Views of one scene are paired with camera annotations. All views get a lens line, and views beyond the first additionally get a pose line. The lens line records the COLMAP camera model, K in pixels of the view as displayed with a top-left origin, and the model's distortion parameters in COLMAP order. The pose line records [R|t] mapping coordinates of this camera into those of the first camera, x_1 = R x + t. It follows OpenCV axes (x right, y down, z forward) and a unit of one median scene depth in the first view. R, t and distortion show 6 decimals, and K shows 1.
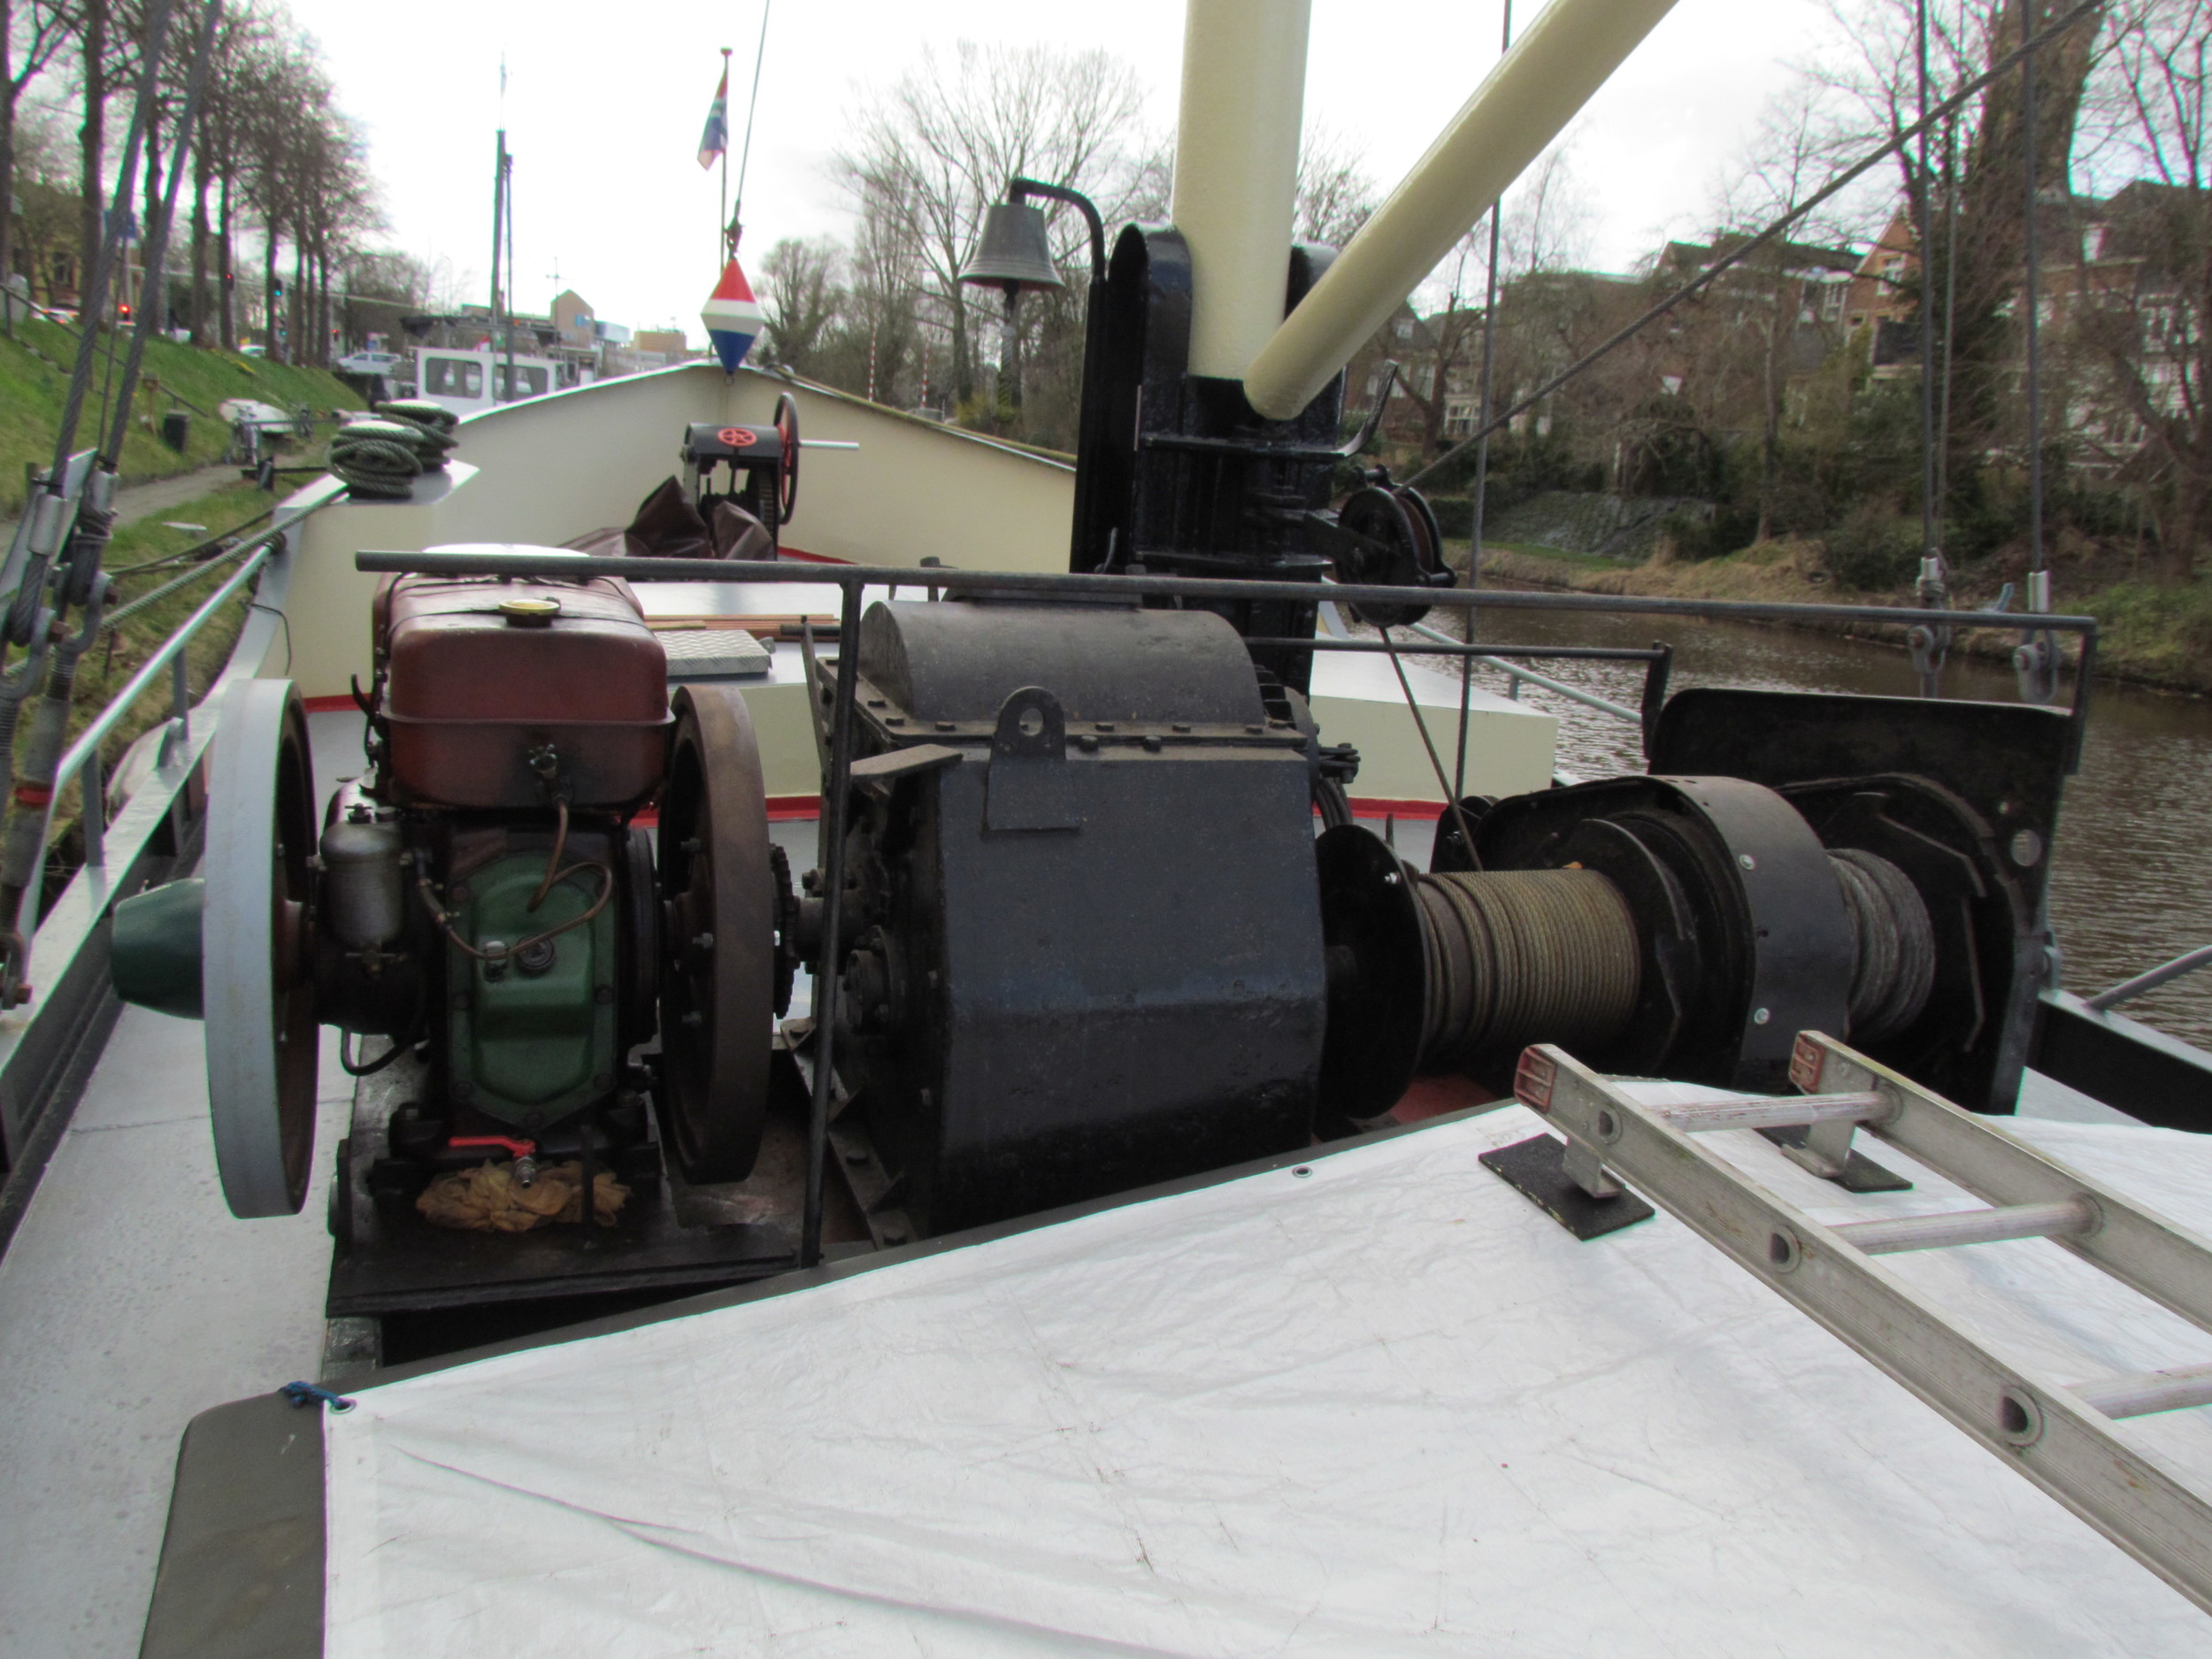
lens RADIAL K [[1731.5, 0, 1103.3], [0, 1731.5, 799.7], [0, 0, 1]] dist [-0.006066, -0.000036]
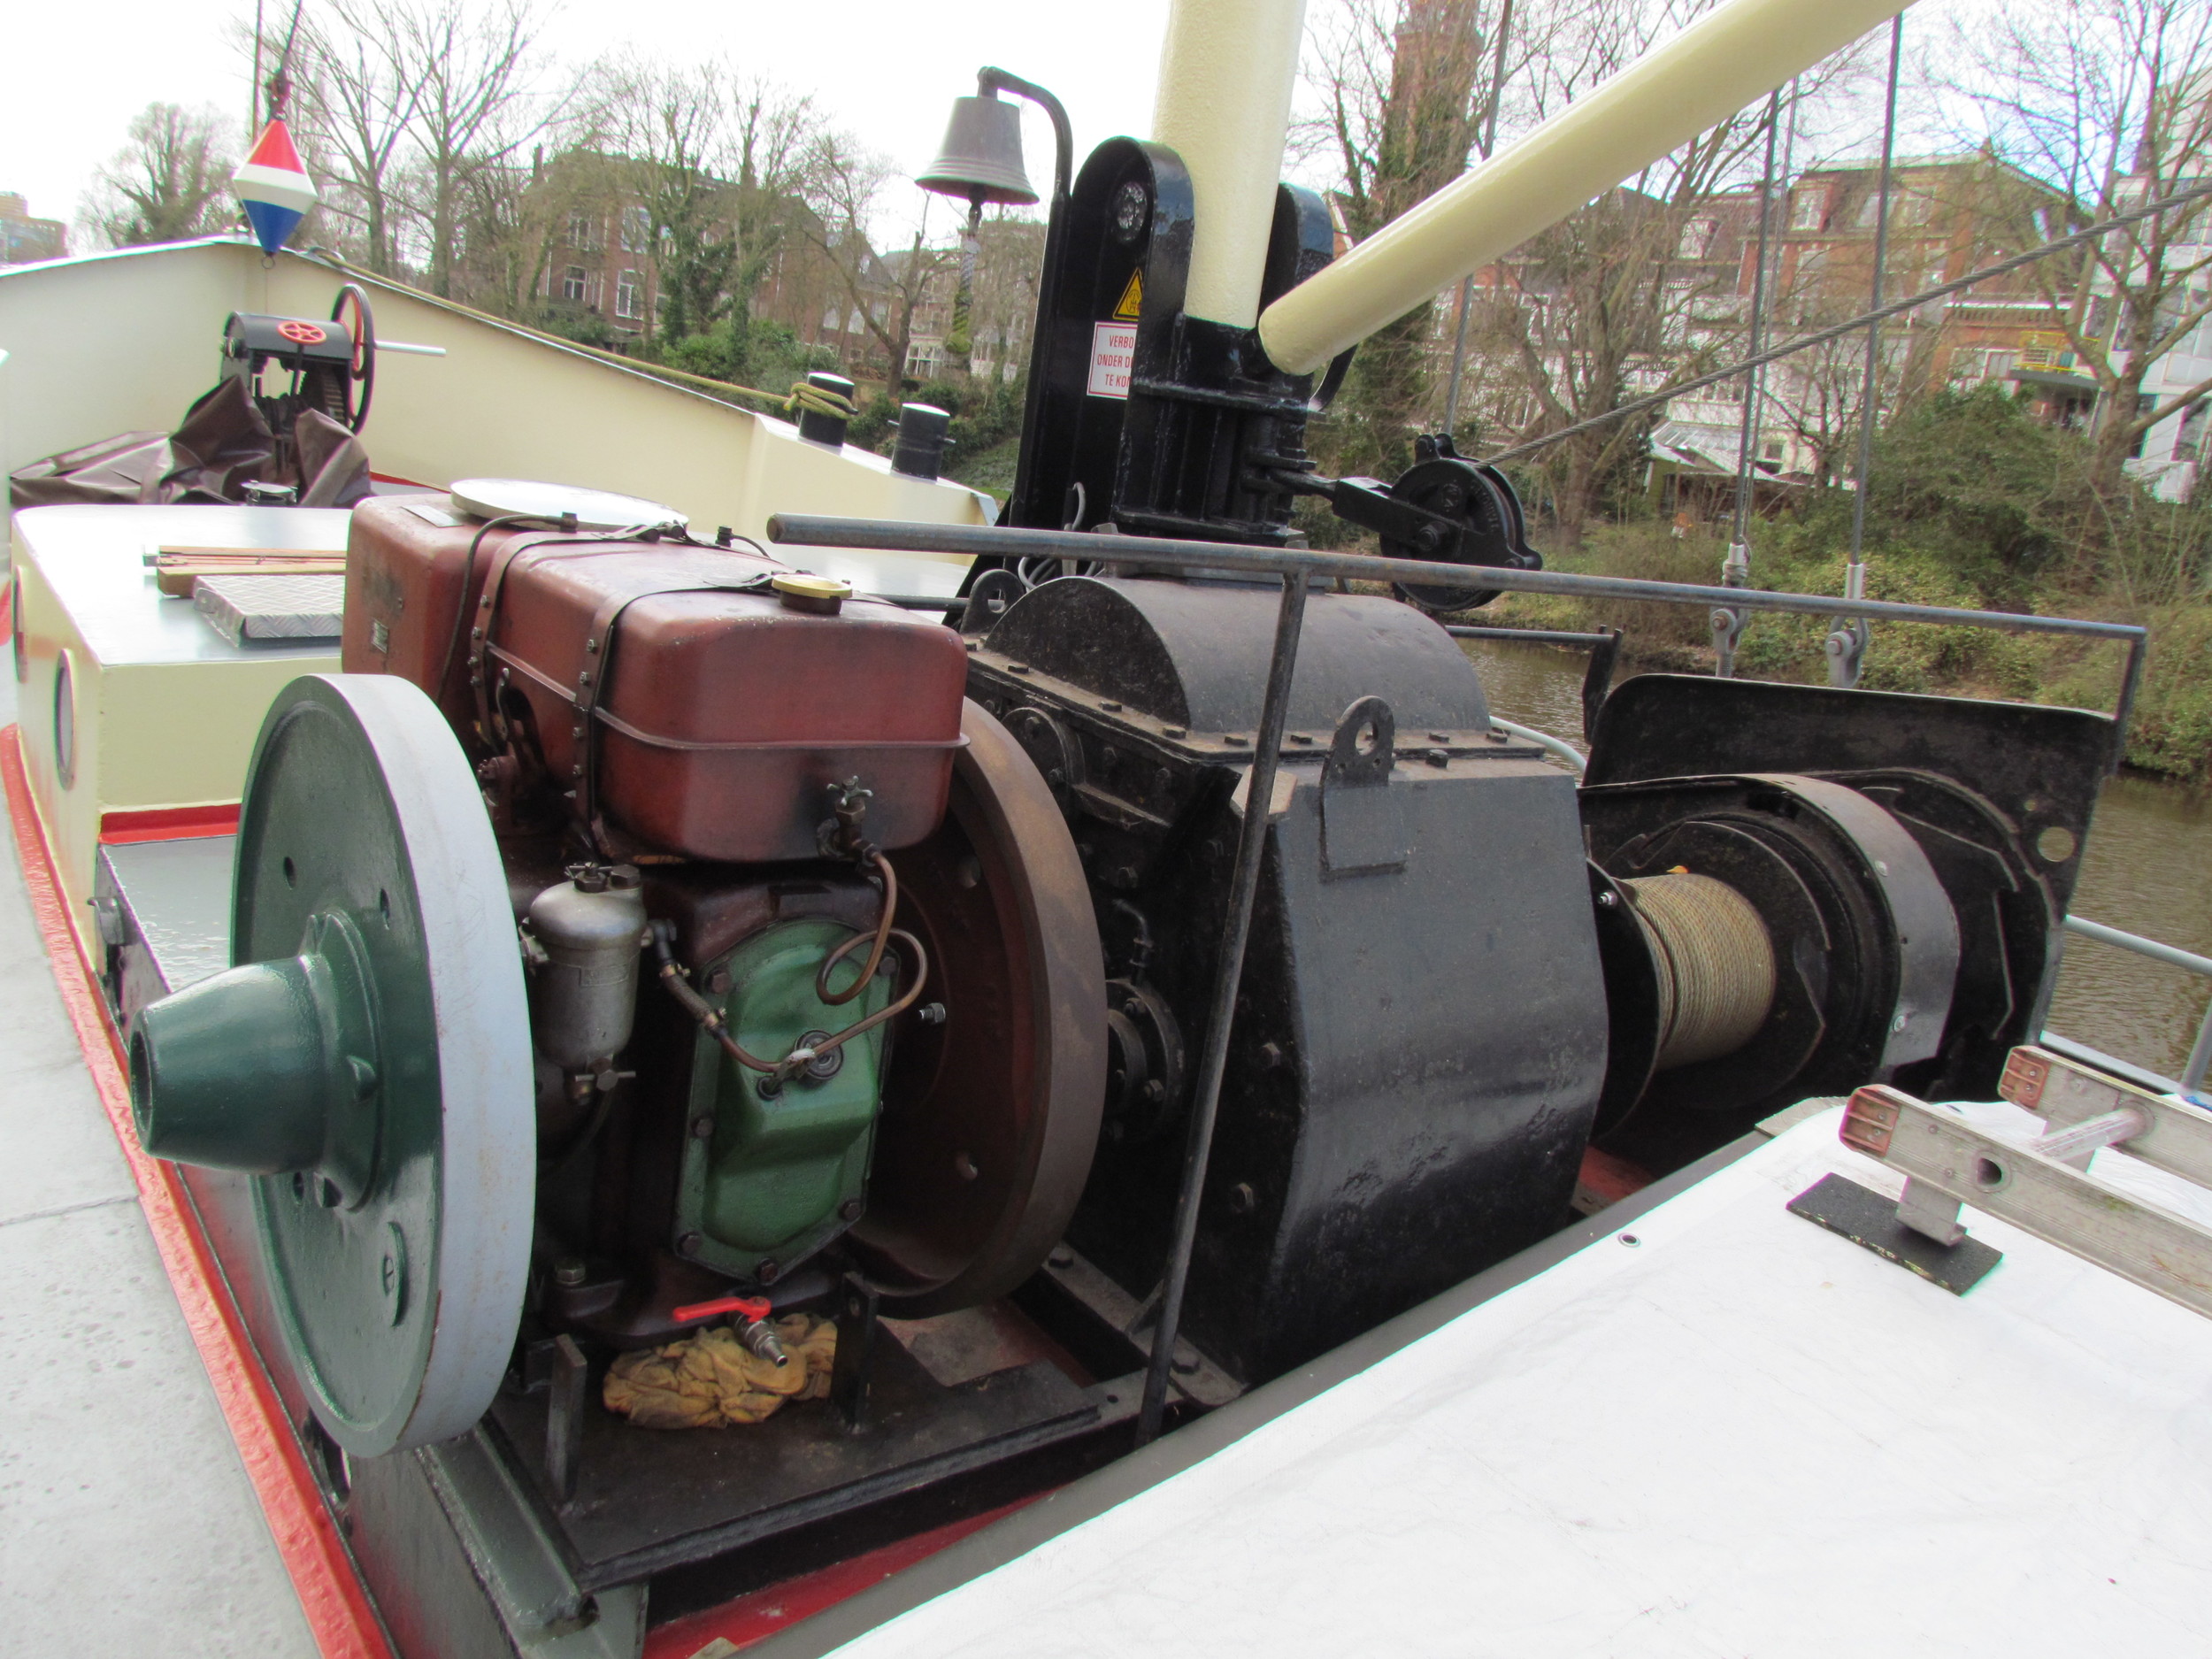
lens RADIAL K [[1723.9, 0, 1121.9], [0, 1723.9, 814.3], [0, 0, 1]] dist [-0.018723, -0.003437]
pose [[0.946320, -0.012958, 0.322972, -0.207310], [-0.001577, 0.998999, 0.044703, -0.022093], [-0.323228, -0.042812, 0.945352, 0.126549]]
